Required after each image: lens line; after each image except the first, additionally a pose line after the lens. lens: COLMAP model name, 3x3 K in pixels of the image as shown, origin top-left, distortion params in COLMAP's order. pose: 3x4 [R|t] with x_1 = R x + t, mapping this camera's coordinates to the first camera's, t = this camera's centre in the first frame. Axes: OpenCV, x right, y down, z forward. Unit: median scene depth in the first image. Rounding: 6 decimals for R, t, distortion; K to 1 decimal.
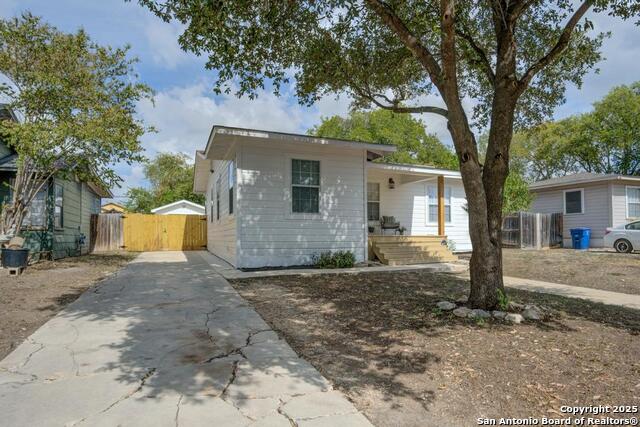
lens RADIAL K [[363.3, 0, 320.0], [0, 363.3, 213.5], [0, 0, 1]] dist [-0.052550, 0.001265]
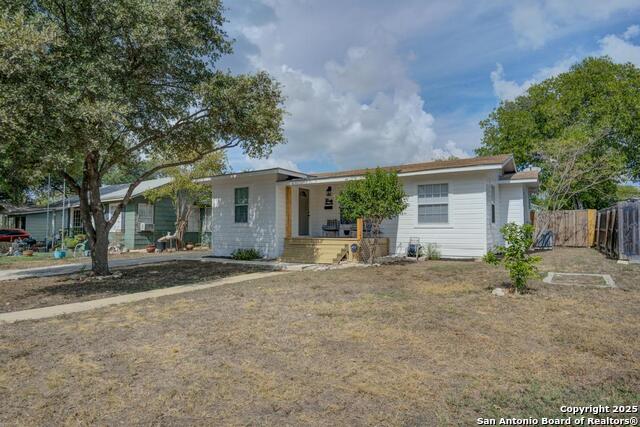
lens RADIAL K [[350.3, 0, 320.0], [0, 350.3, 213.5], [0, 0, 1]] dist [-0.045830, 0.000742]
pose [[0.577298, -0.041330, -0.815487, 1.326605], [0.047528, 0.998726, -0.016971, 0.000654], [0.815149, -0.028961, 0.578527, 0.414487]]
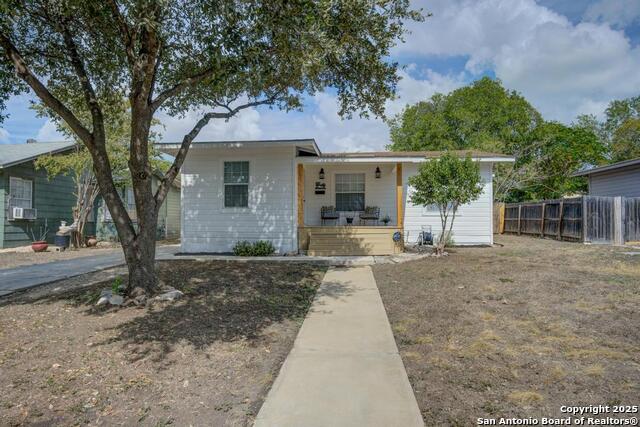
lens RADIAL K [[350.3, 0, 320.0], [0, 350.3, 213.5], [0, 0, 1]] dist [-0.045830, 0.000742]
pose [[0.888778, -0.014845, -0.458098, 0.696723], [0.028681, 0.999318, 0.023261, -0.000297], [0.457441, -0.033812, 0.888597, 0.127725]]
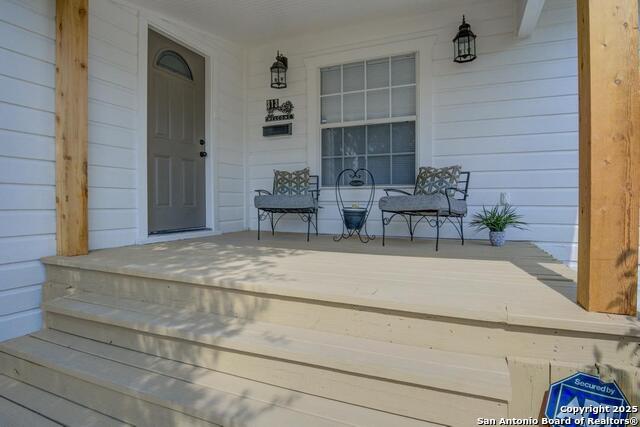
lens RADIAL K [[350.3, 0, 320.0], [0, 350.3, 213.5], [0, 0, 1]] dist [-0.045830, 0.000742]
pose [[0.721219, 0.024121, -0.692287, 0.421542], [0.040741, 0.996187, 0.077153, 0.023759], [0.691508, -0.083849, 0.717486, 1.061353]]
